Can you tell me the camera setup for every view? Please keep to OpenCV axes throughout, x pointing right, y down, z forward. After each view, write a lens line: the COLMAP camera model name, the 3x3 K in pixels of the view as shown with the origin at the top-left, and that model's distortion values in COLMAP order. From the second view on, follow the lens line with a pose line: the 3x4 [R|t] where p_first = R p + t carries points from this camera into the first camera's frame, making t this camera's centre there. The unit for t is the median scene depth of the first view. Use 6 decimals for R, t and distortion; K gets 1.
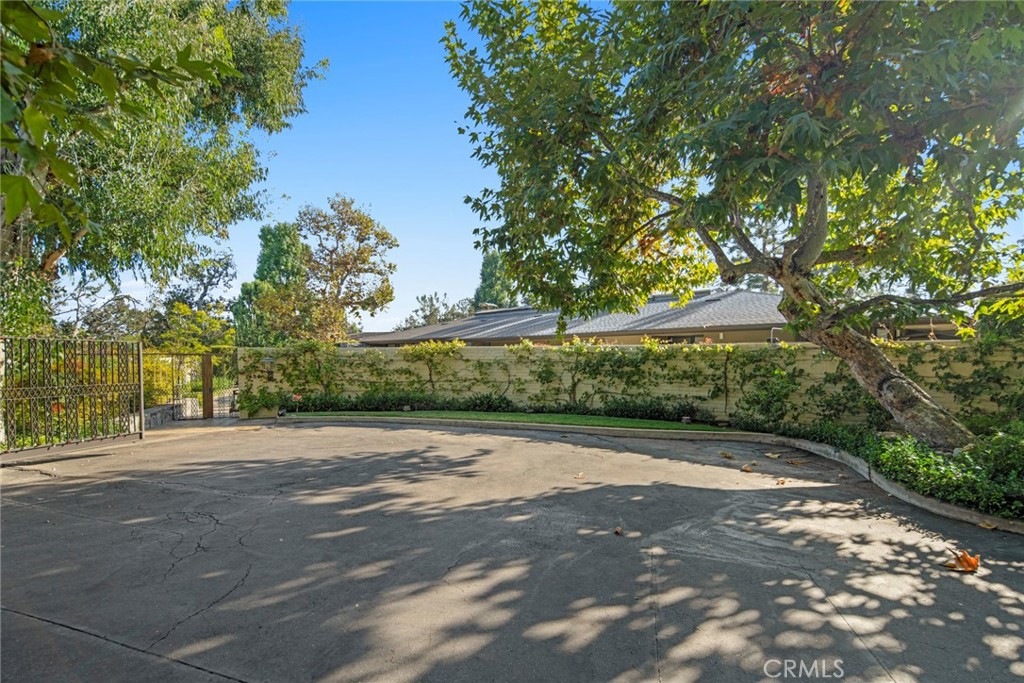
lens RADIAL K [[493.8, 0, 513.1], [0, 493.8, 363.0], [0, 0, 1]] dist [0.010189, -0.009069]
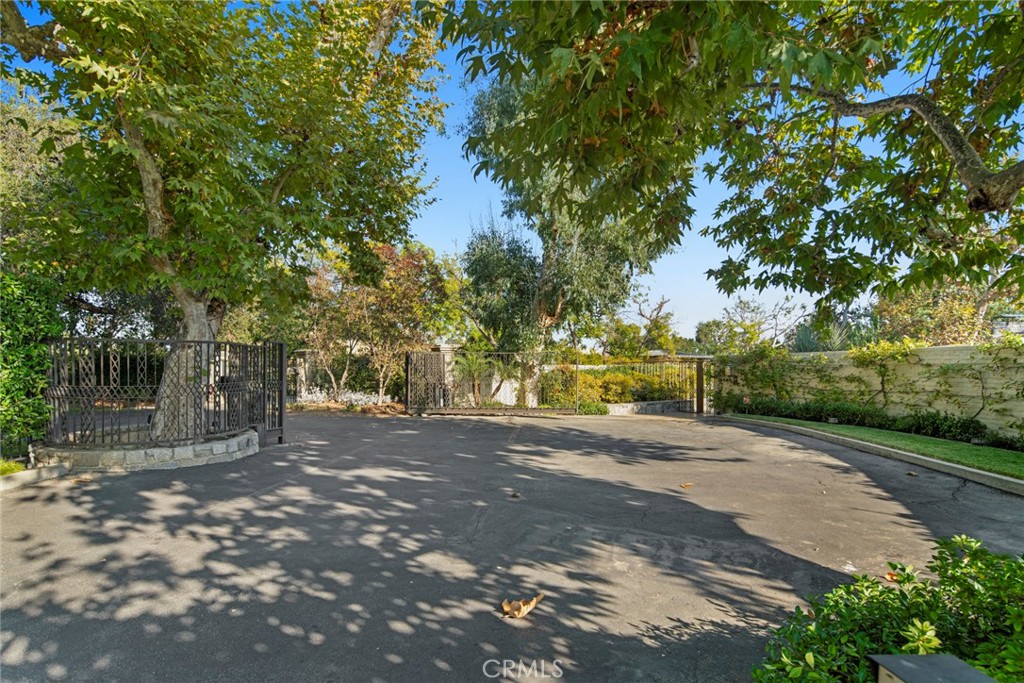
lens RADIAL K [[493.8, 0, 513.1], [0, 493.8, 363.0], [0, 0, 1]] dist [0.010189, -0.009069]
pose [[0.271801, -0.009300, -0.962309, 0.505775], [-0.011234, 0.999855, -0.012836, 0.008471], [0.962288, 0.014299, 0.271656, 0.233790]]
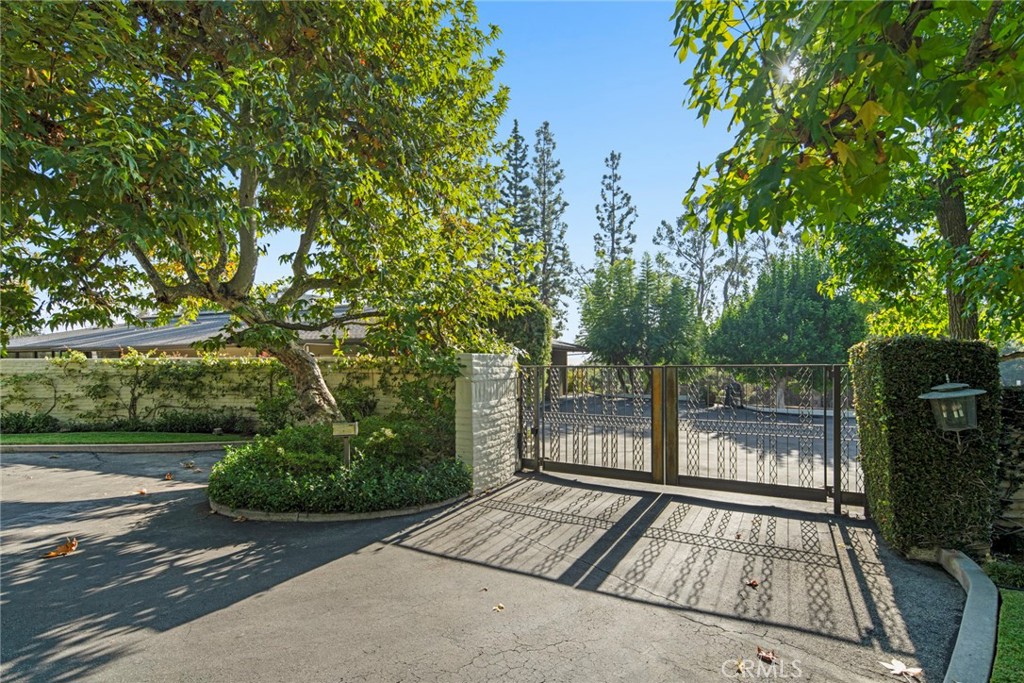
lens RADIAL K [[493.8, 0, 513.1], [0, 493.8, 363.0], [0, 0, 1]] dist [0.010189, -0.009069]
pose [[0.917258, -0.001850, 0.398288, 0.436036], [0.008262, 0.999862, -0.014384, -0.006548], [-0.398207, 0.016484, 0.917148, -0.168246]]
